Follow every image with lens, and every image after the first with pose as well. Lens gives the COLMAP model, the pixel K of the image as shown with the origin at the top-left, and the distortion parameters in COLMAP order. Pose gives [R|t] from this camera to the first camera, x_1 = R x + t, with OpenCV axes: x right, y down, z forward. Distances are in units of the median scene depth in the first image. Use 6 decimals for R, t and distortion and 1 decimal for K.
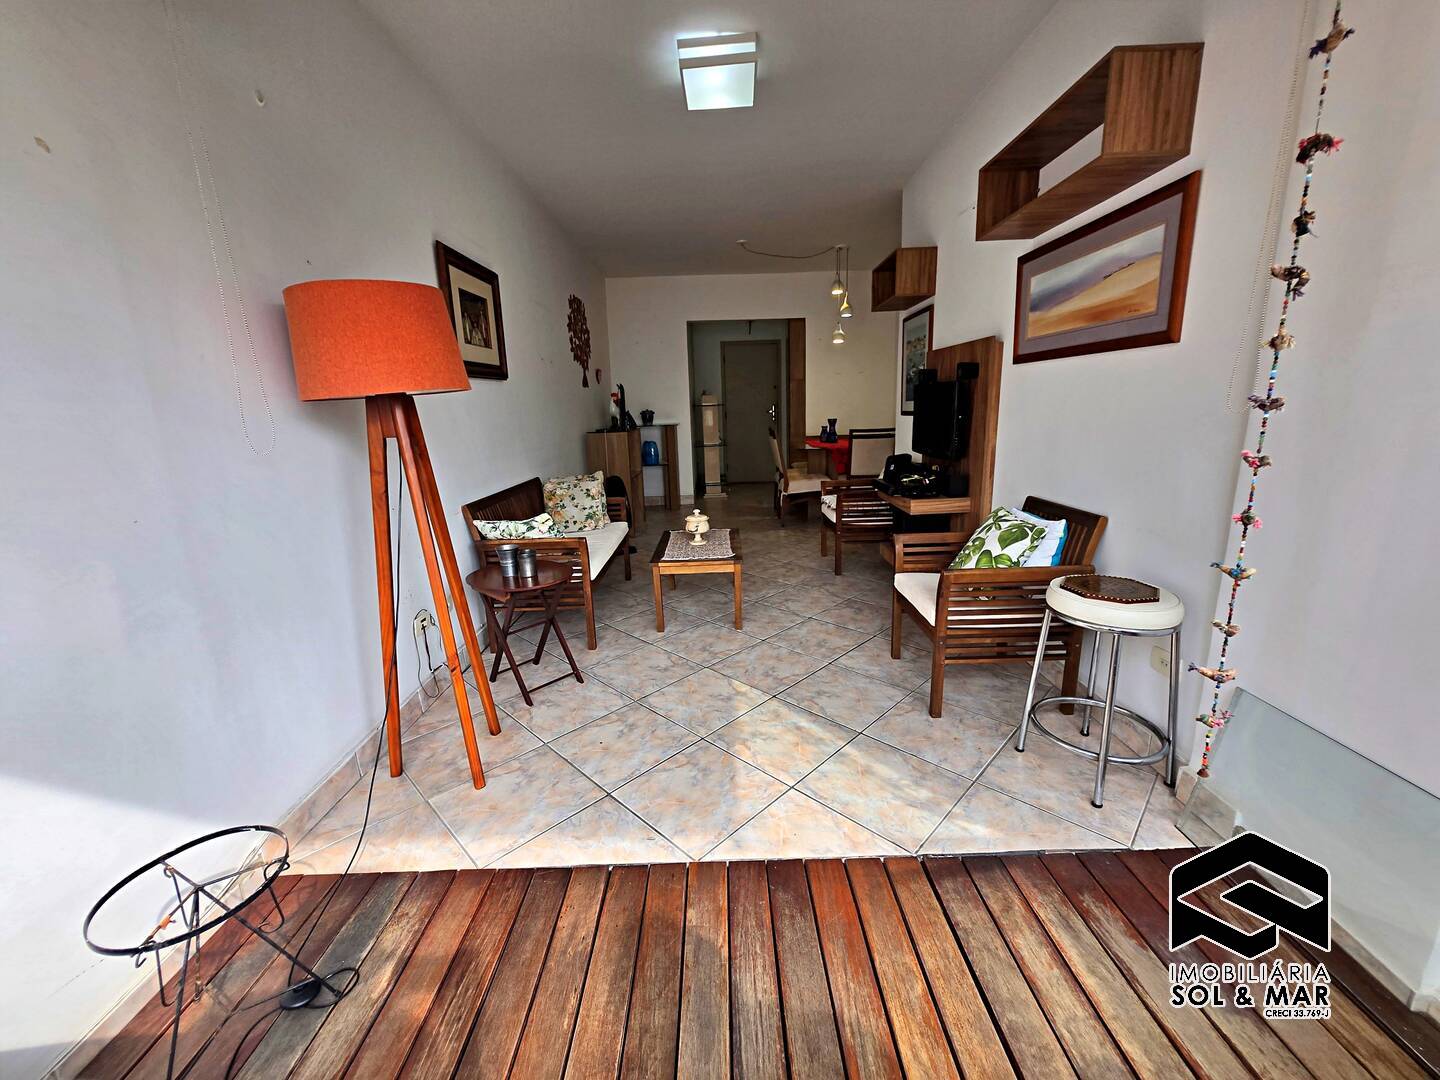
lens RADIAL K [[565.8, 0, 724.2], [0, 565.8, 532.8], [0, 0, 1]] dist [-0.000289, 0.000279]
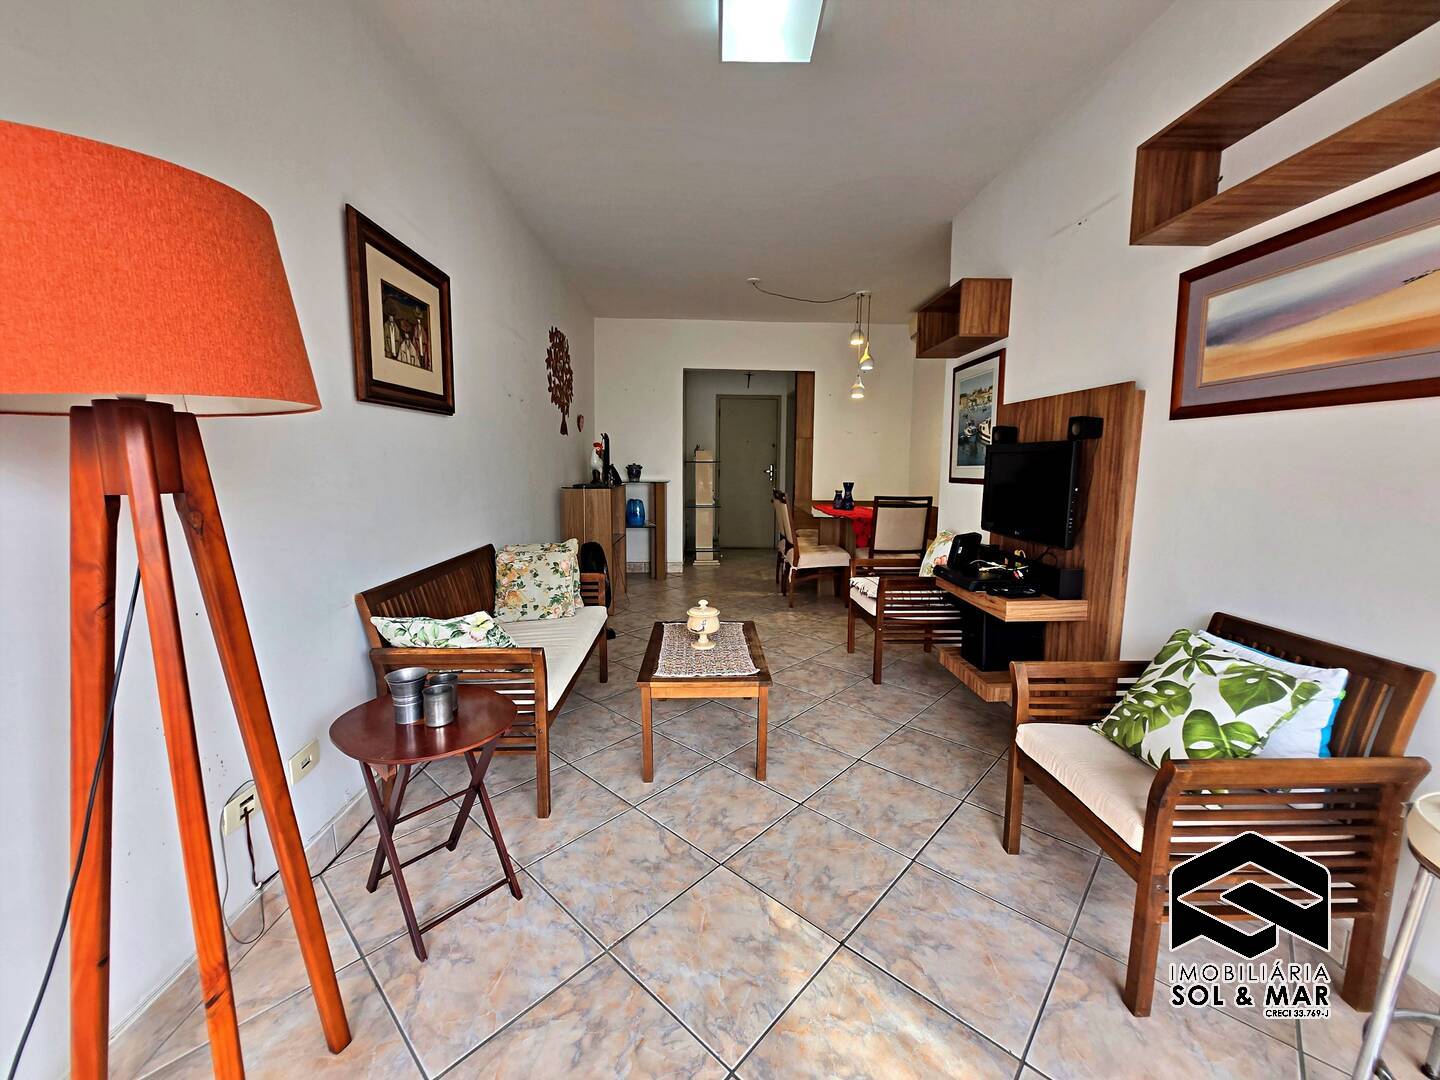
lens RADIAL K [[565.8, 0, 724.2], [0, 565.8, 532.8], [0, 0, 1]] dist [-0.000289, 0.000279]
pose [[0.998629, 0.036138, 0.037862, -0.053199], [-0.032156, 0.994370, -0.100963, -0.054972], [-0.041297, 0.099607, 0.994169, 0.268402]]
